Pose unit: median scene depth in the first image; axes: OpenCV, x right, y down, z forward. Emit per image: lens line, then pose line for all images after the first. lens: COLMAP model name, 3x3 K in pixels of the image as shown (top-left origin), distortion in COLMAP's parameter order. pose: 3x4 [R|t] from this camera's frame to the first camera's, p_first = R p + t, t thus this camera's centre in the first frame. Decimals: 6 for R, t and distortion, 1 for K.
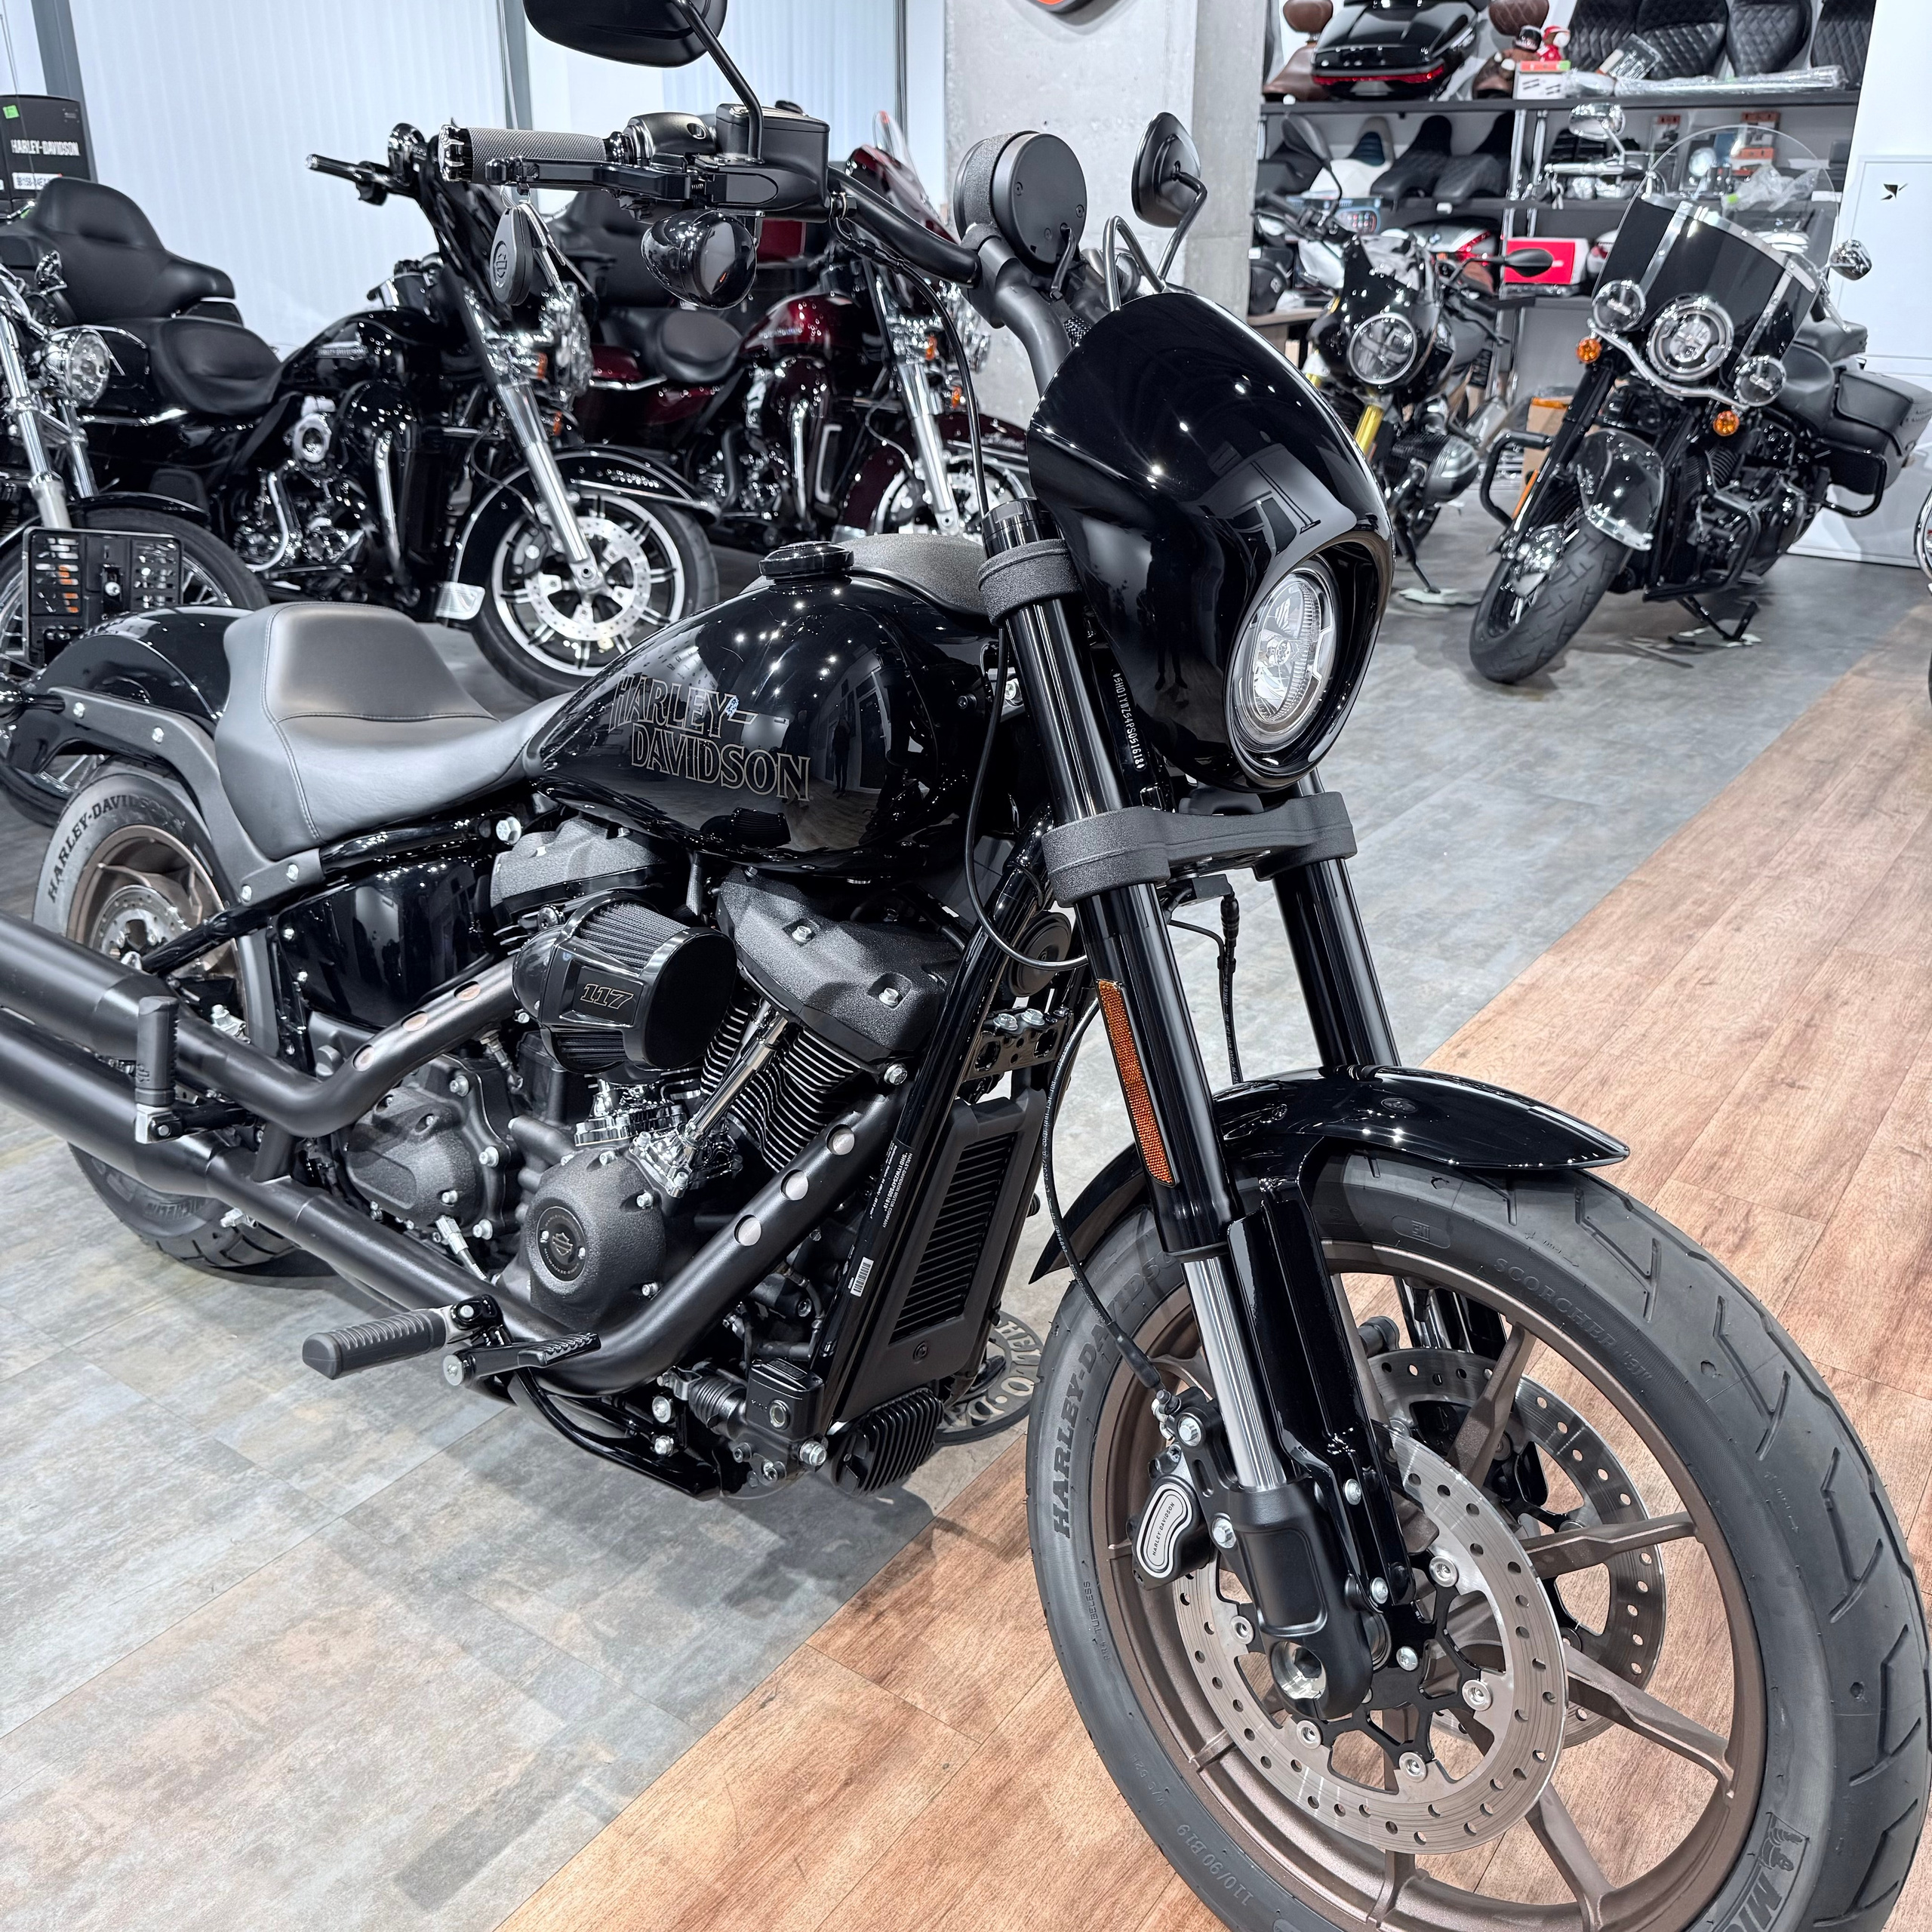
lens RADIAL K [[1814.5, 0, 954.6], [0, 1814.5, 973.6], [0, 0, 1]] dist [0.043895, -0.082294]
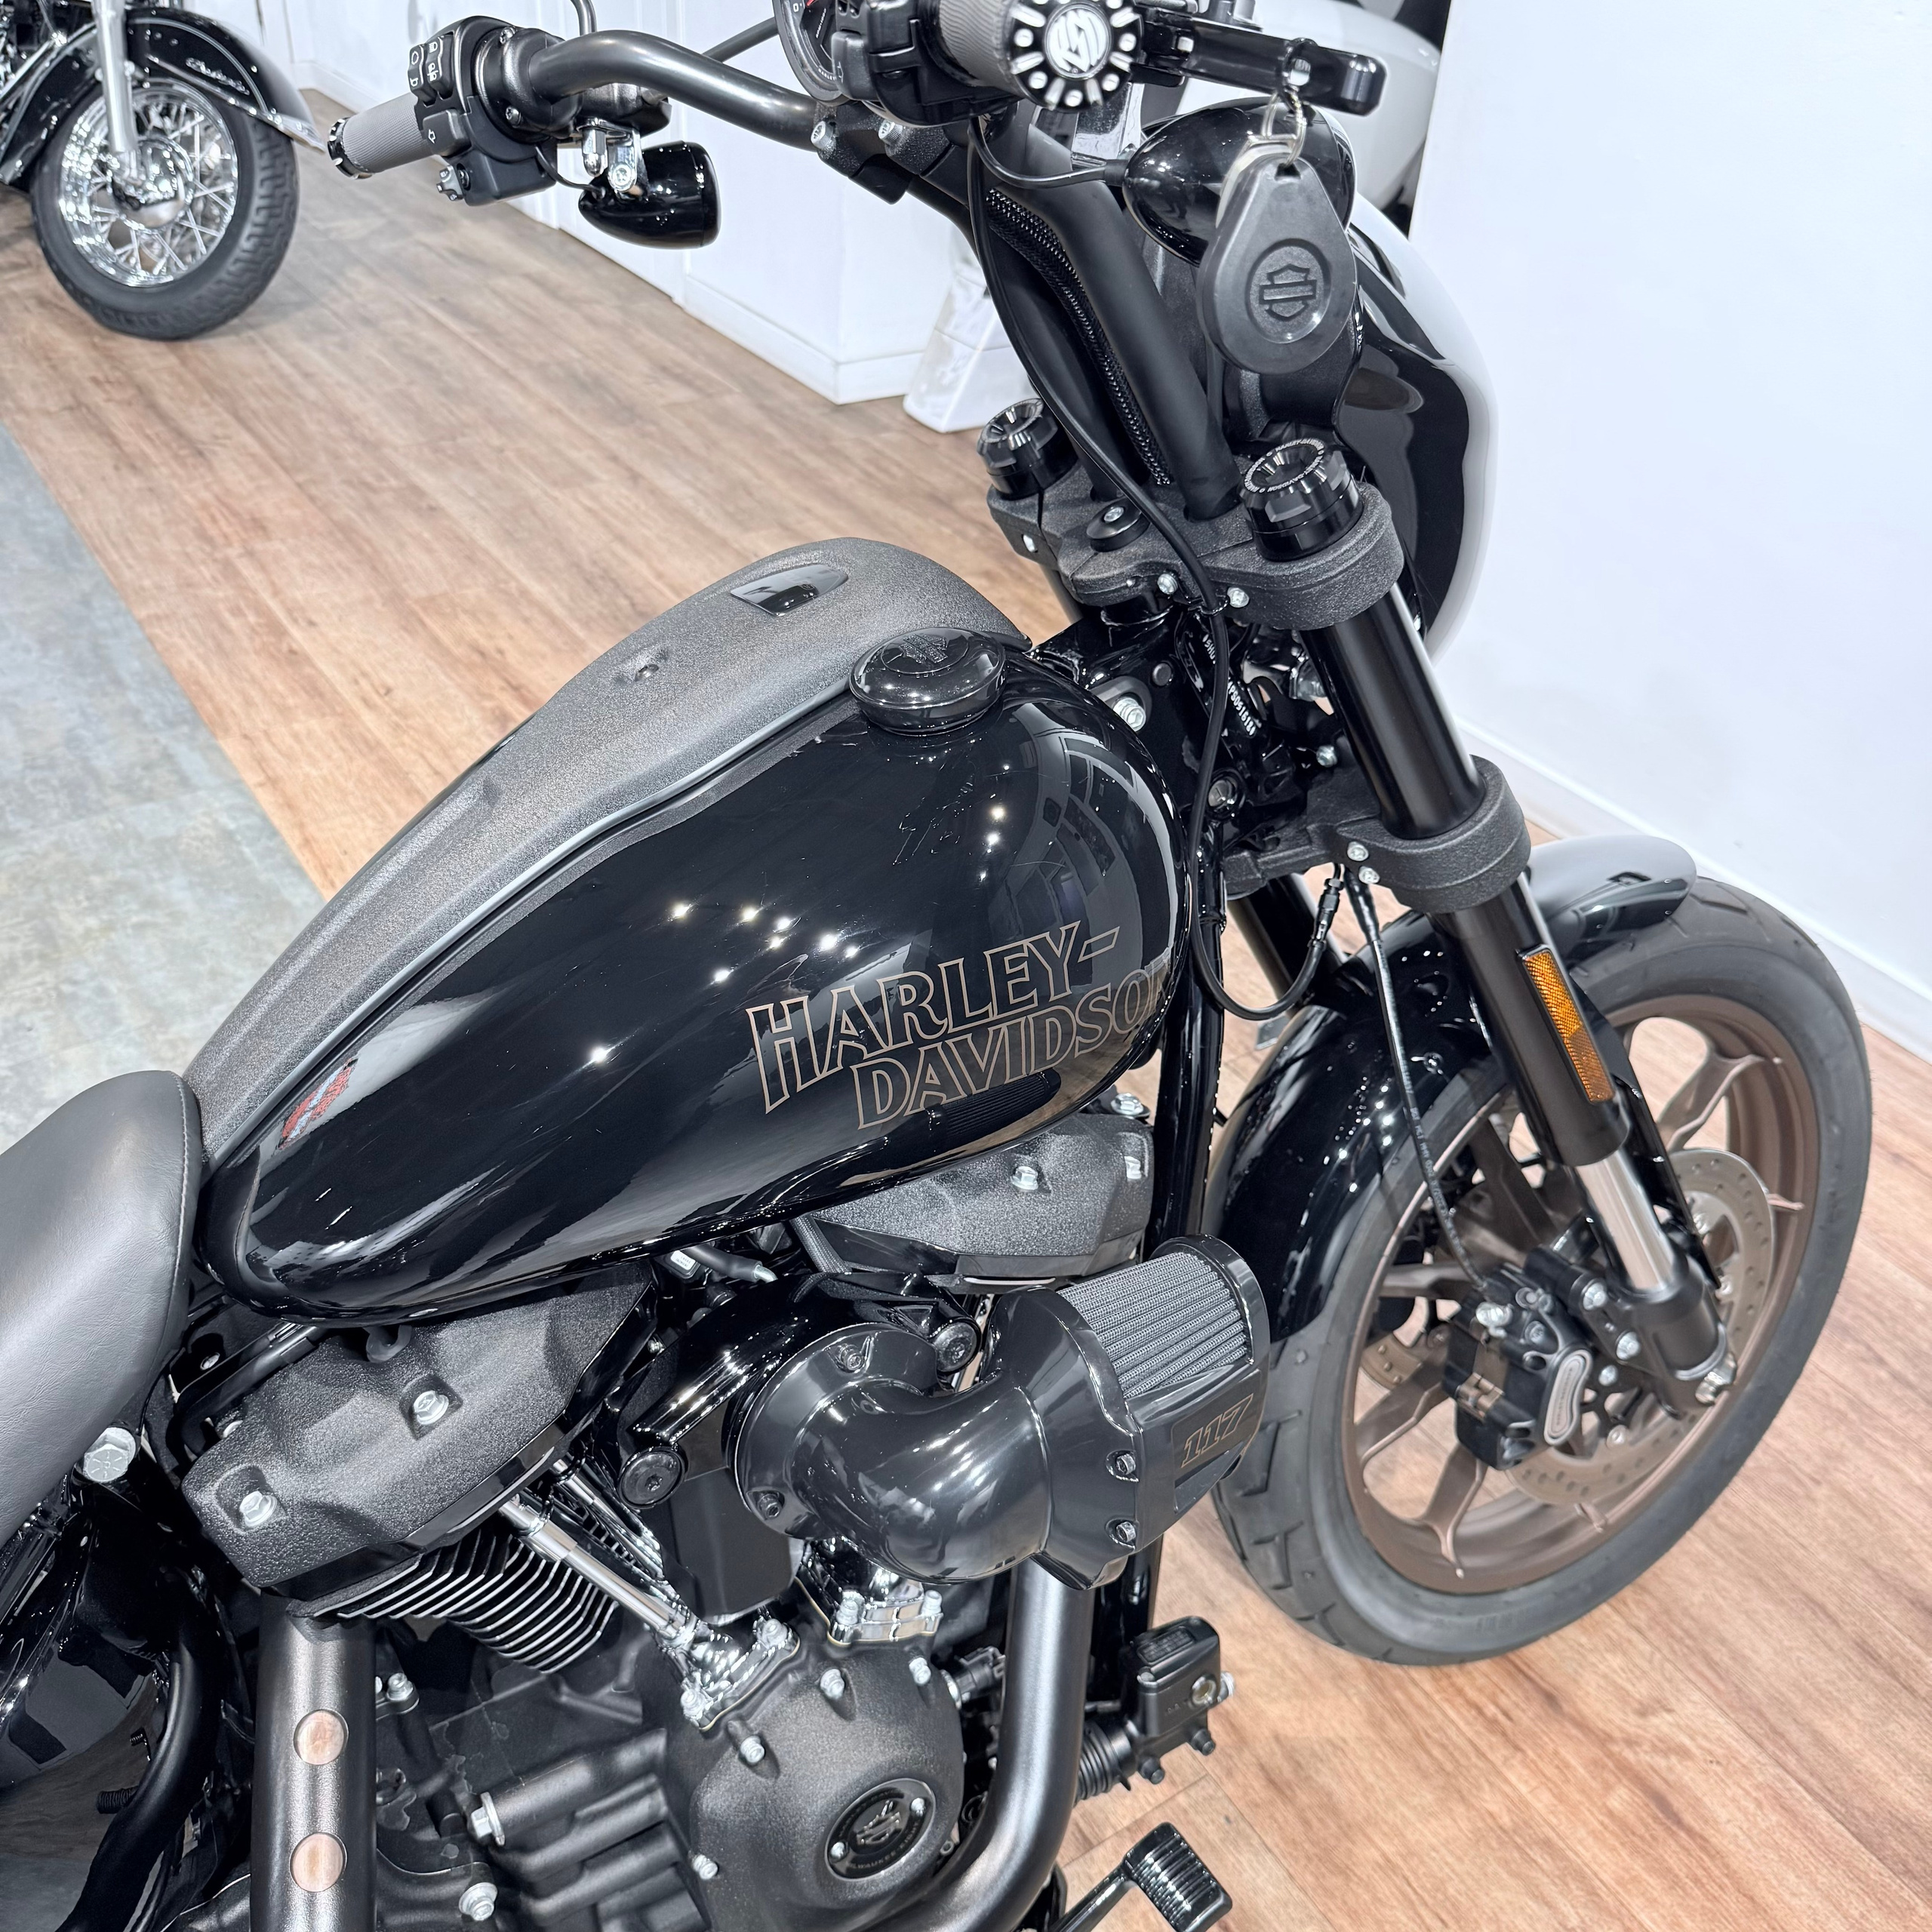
lens RADIAL K [[1814.5, 0, 954.6], [0, 1814.5, 973.6], [0, 0, 1]] dist [0.043895, -0.082294]
pose [[0.352077, -0.539405, 0.764907, -0.179247], [0.327327, 0.836589, 0.439290, -0.124999], [-0.876869, 0.095711, 0.471106, 0.222497]]
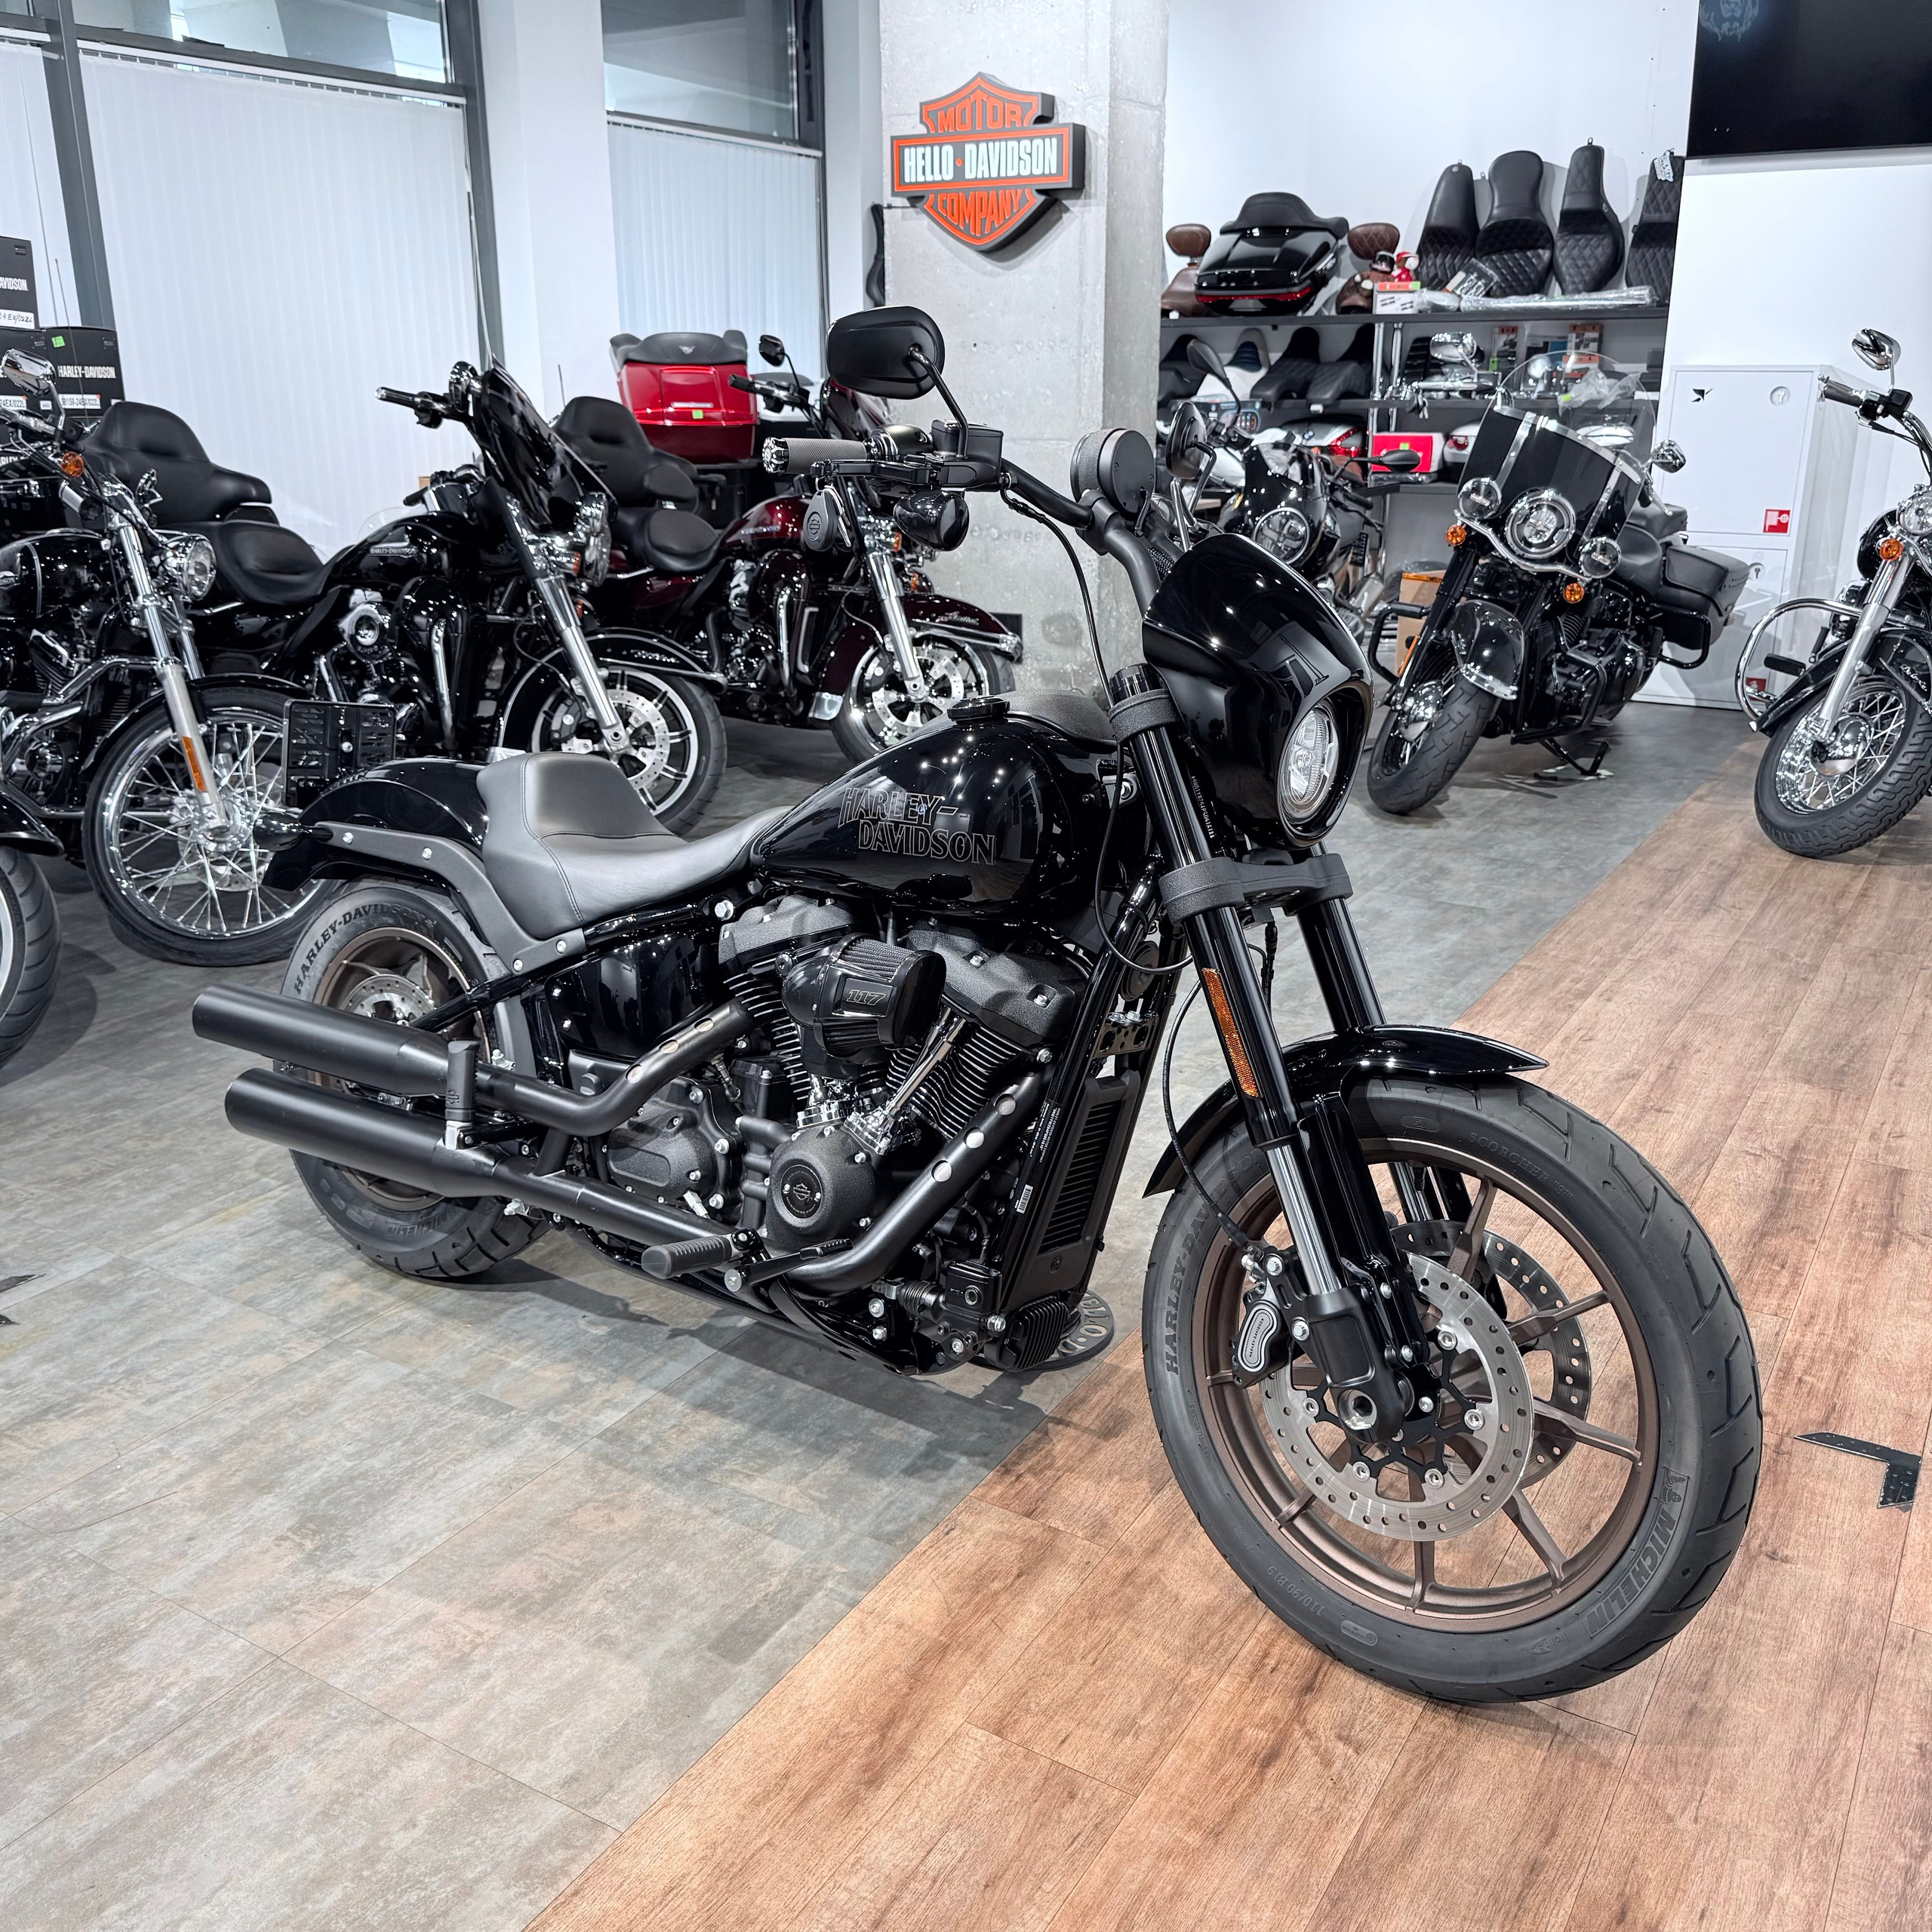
lens RADIAL K [[1788.9, 0, 958.0], [0, 1788.9, 981.5], [0, 0, 1]] dist [0.140201, -0.298376]
pose [[0.997668, -0.028514, 0.062015, -0.060240], [0.033585, 0.996038, -0.082338, 0.035817], [-0.059421, 0.084229, 0.994673, -0.136564]]
